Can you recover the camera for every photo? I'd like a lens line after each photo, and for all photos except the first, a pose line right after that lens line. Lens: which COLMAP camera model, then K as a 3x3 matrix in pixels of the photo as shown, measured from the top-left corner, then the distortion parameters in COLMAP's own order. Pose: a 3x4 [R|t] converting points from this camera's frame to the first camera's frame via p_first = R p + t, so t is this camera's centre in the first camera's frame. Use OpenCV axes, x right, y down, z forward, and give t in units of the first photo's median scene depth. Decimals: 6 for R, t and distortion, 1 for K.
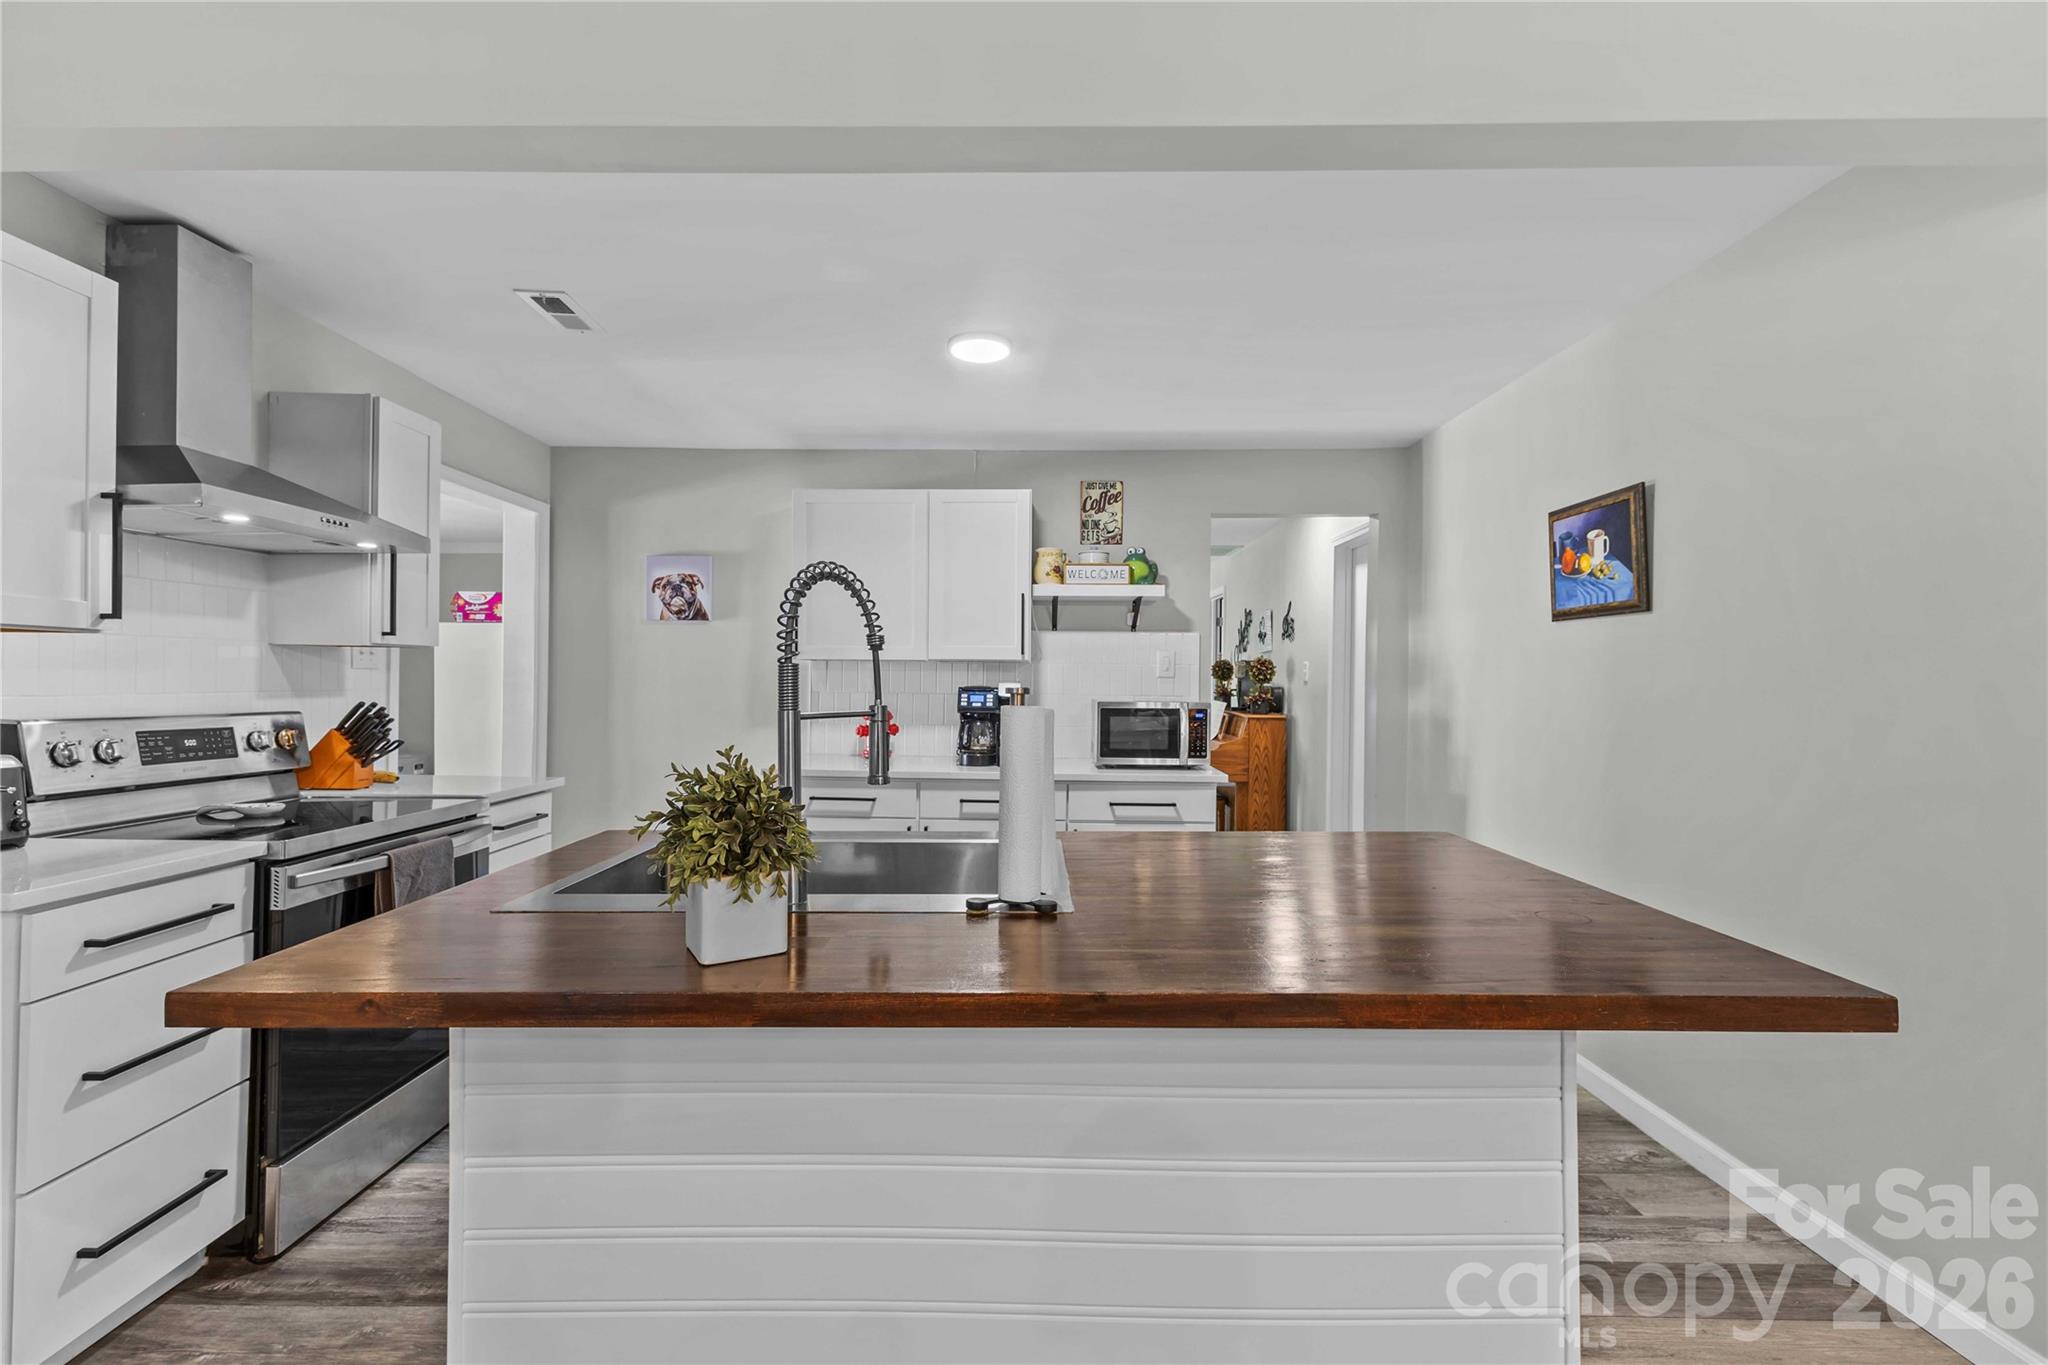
lens RADIAL K [[881.1, 0, 1013.6], [0, 881.1, 674.6], [0, 0, 1]] dist [0.007433, -0.000429]
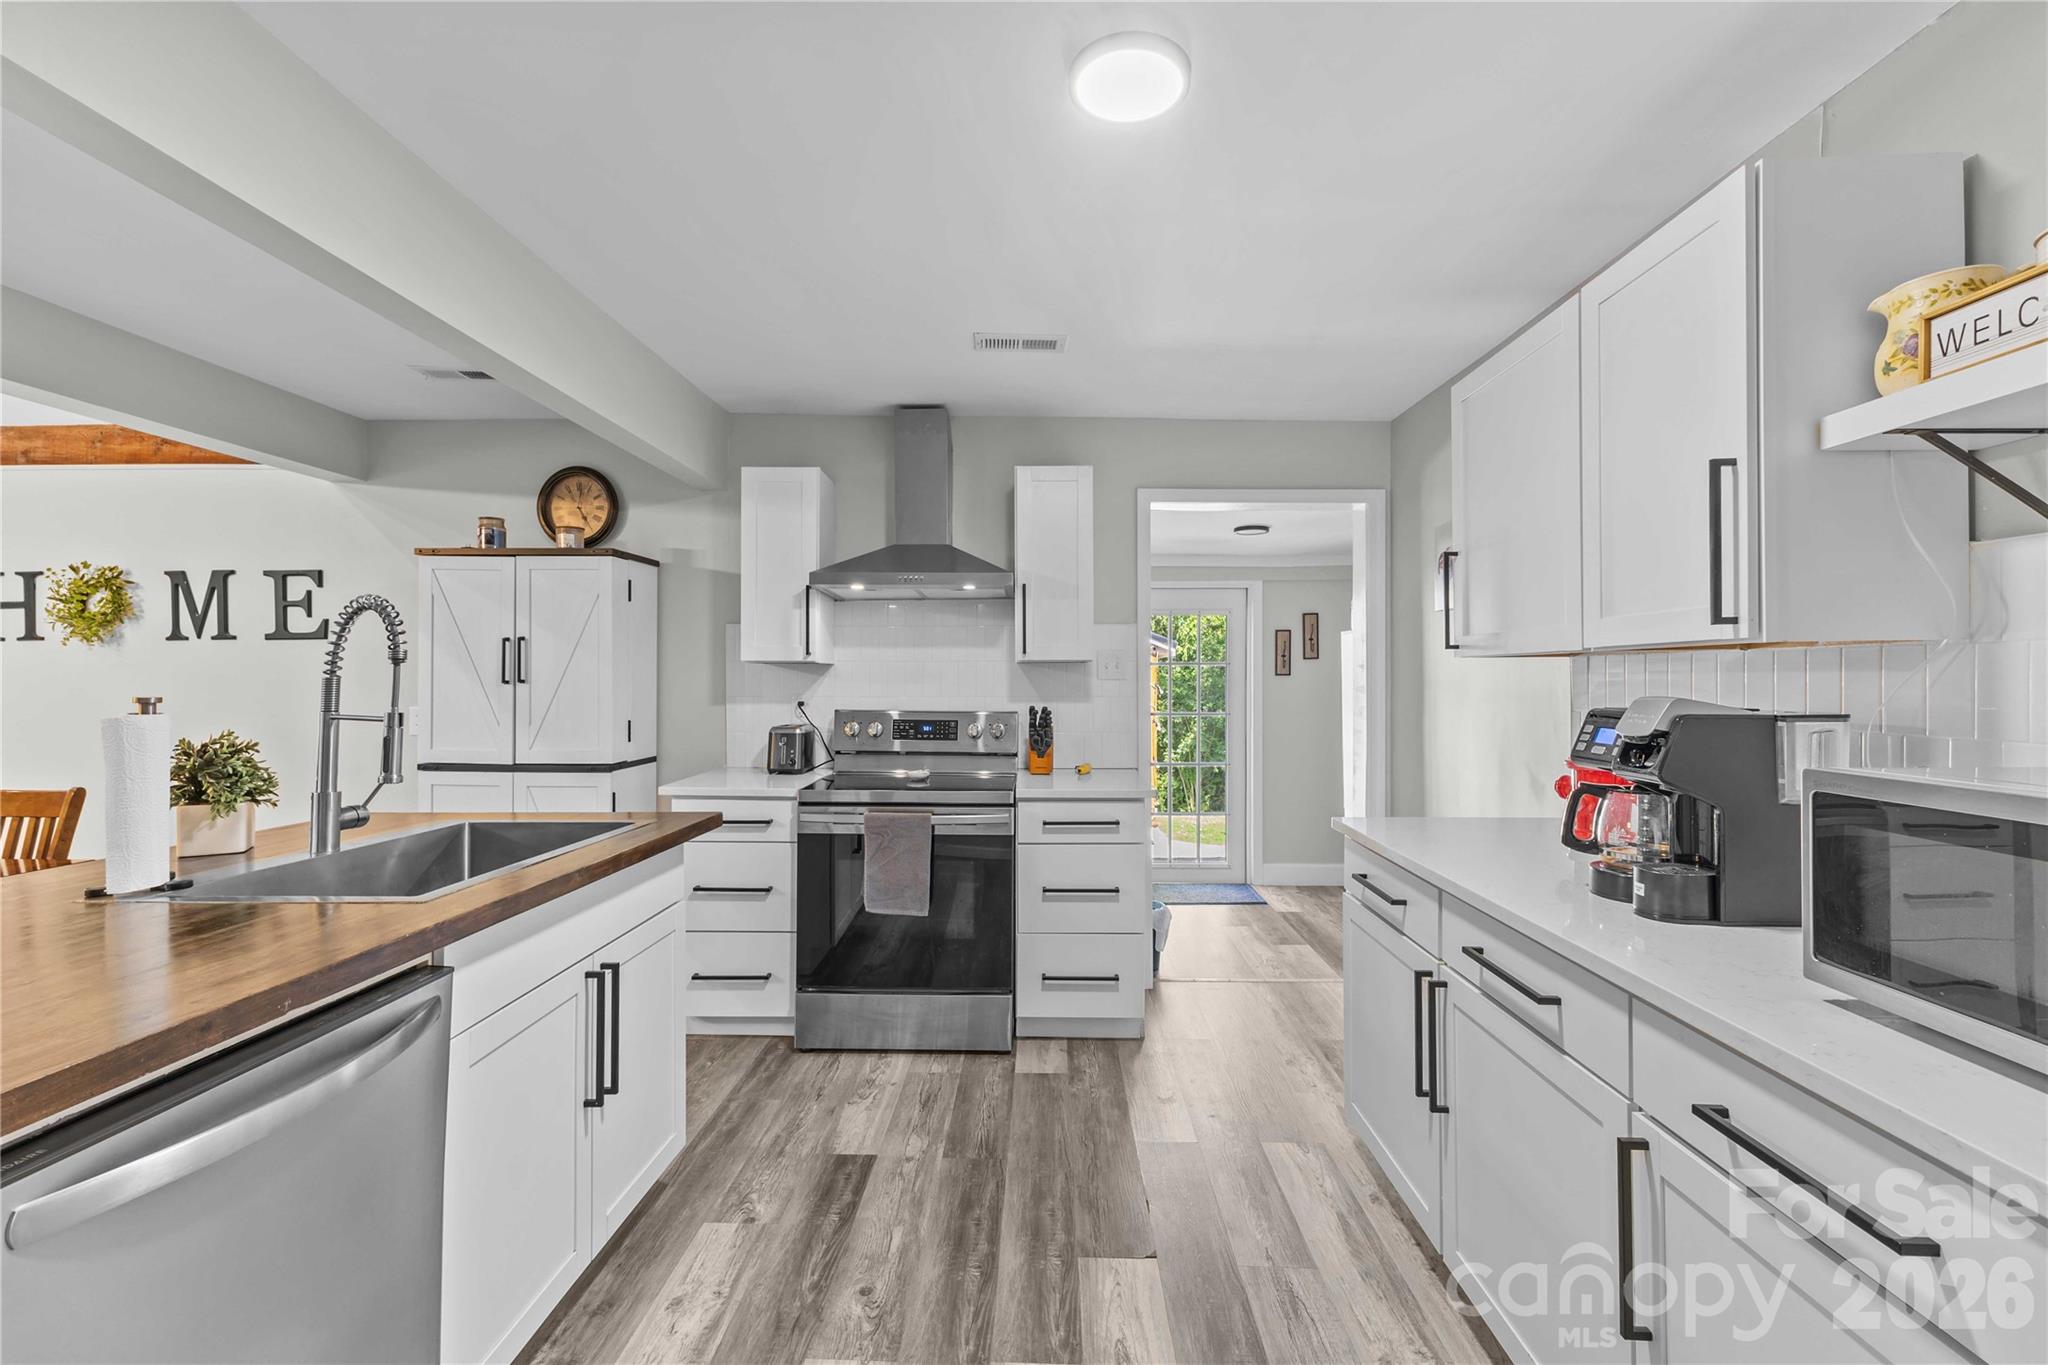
lens RADIAL K [[881.1, 0, 1025.3], [0, 881.1, 679.6], [0, 0, 1]] dist [0.007433, -0.000429]
pose [[-0.001905, -0.009220, -0.999956, 0.388701], [0.004273, 0.999948, -0.009228, 0.002755], [0.999989, -0.004290, -0.001865, 0.720302]]
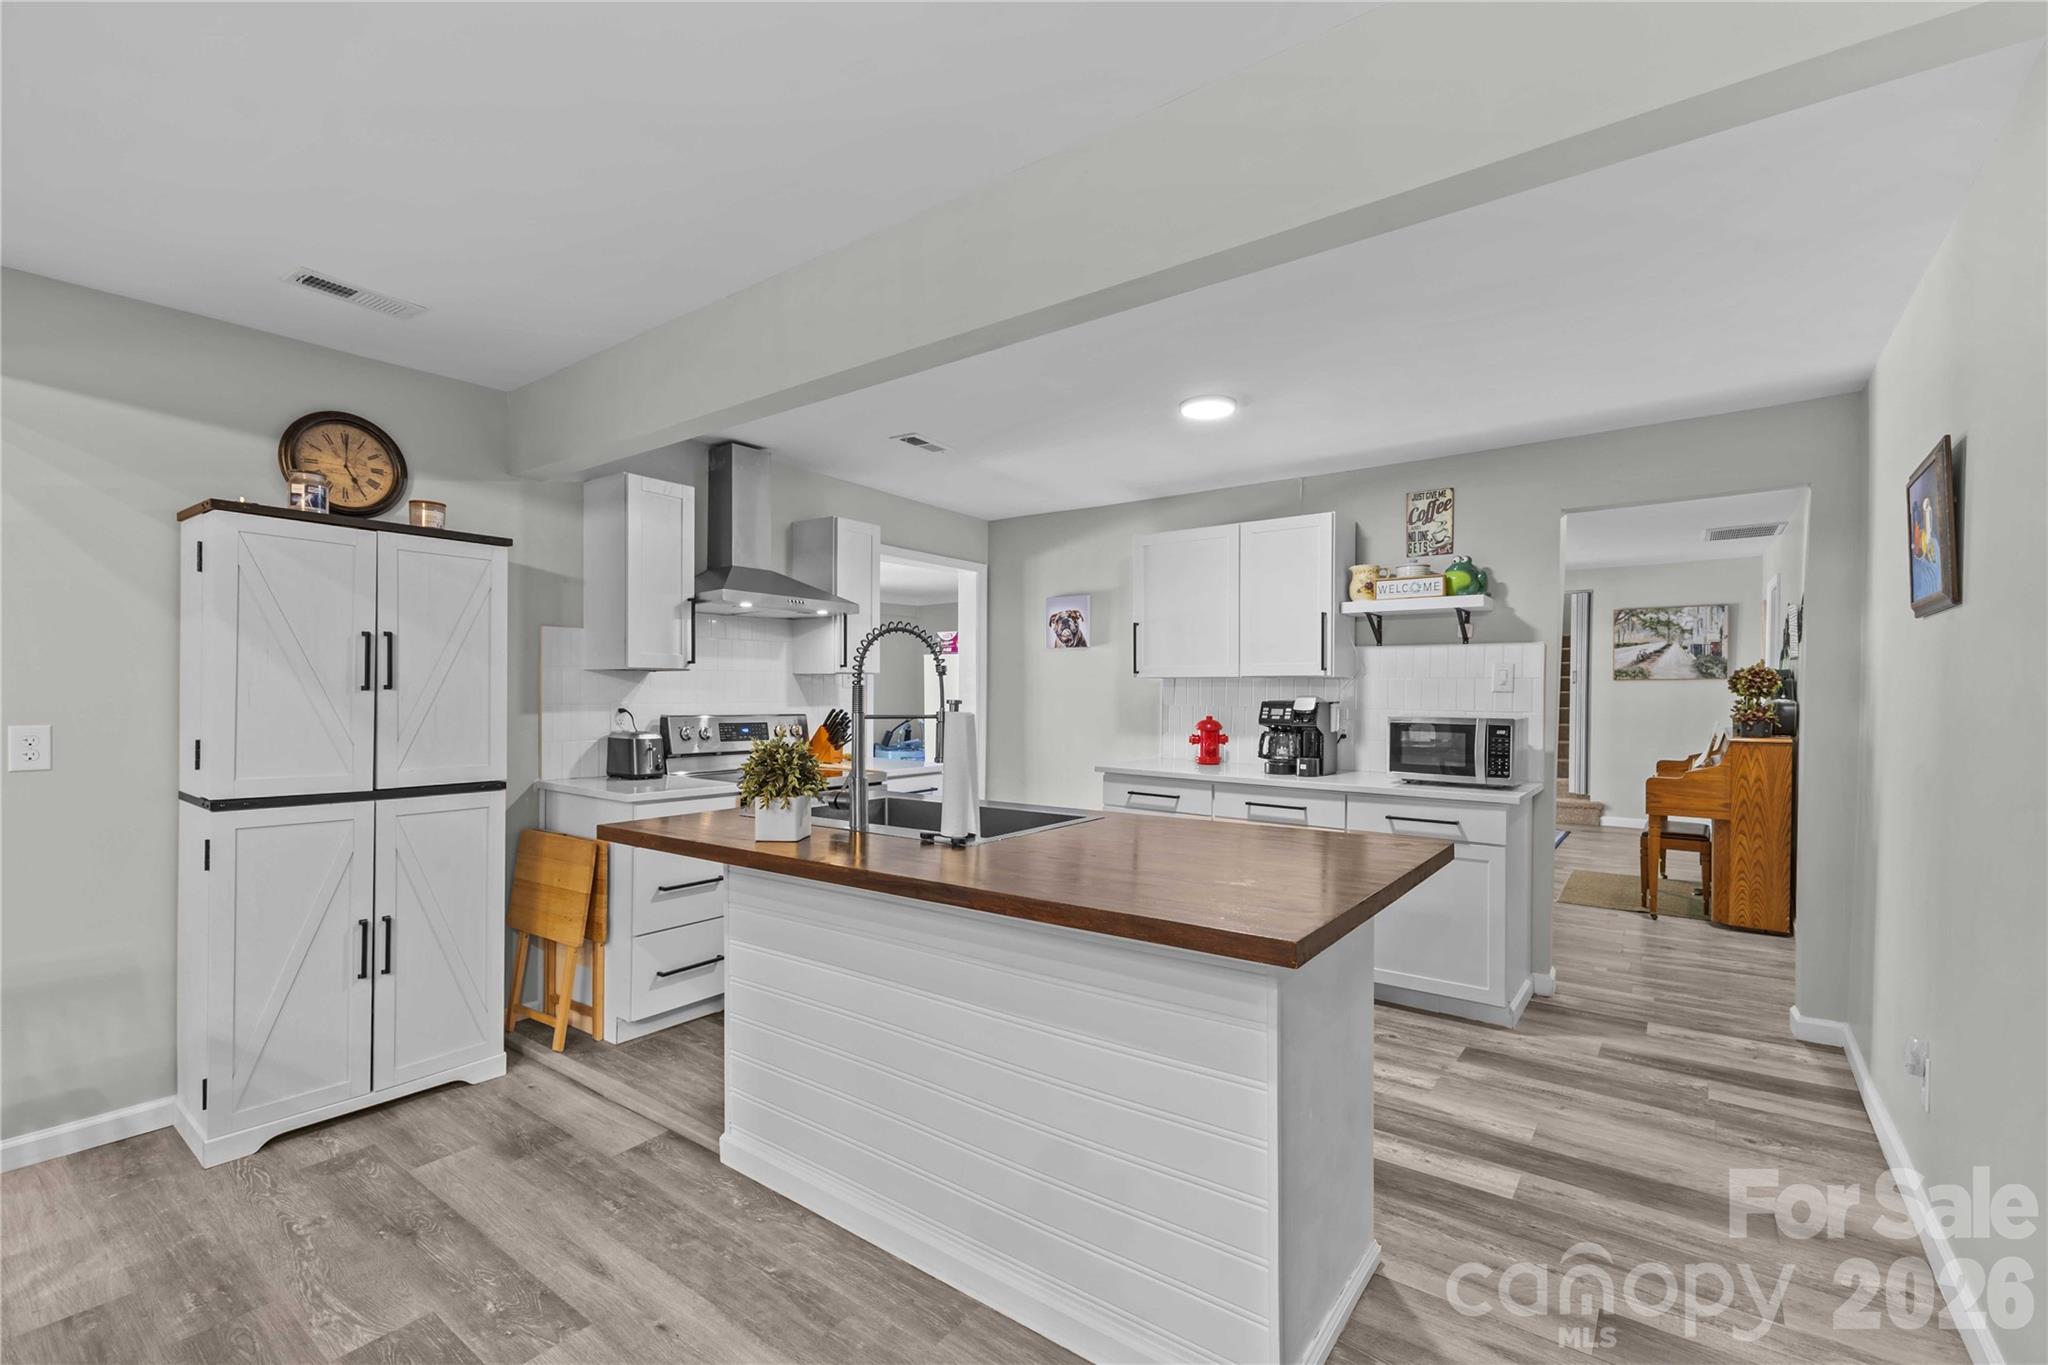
lens RADIAL K [[881.1, 0, 1017.9], [0, 881.1, 700.6], [0, 0, 1]] dist [0.007433, -0.000429]
pose [[0.807169, 0.003415, -0.590310, 0.341368], [0.004311, 0.999923, 0.011678, -0.000880], [0.590305, -0.011971, 0.807092, -0.063389]]
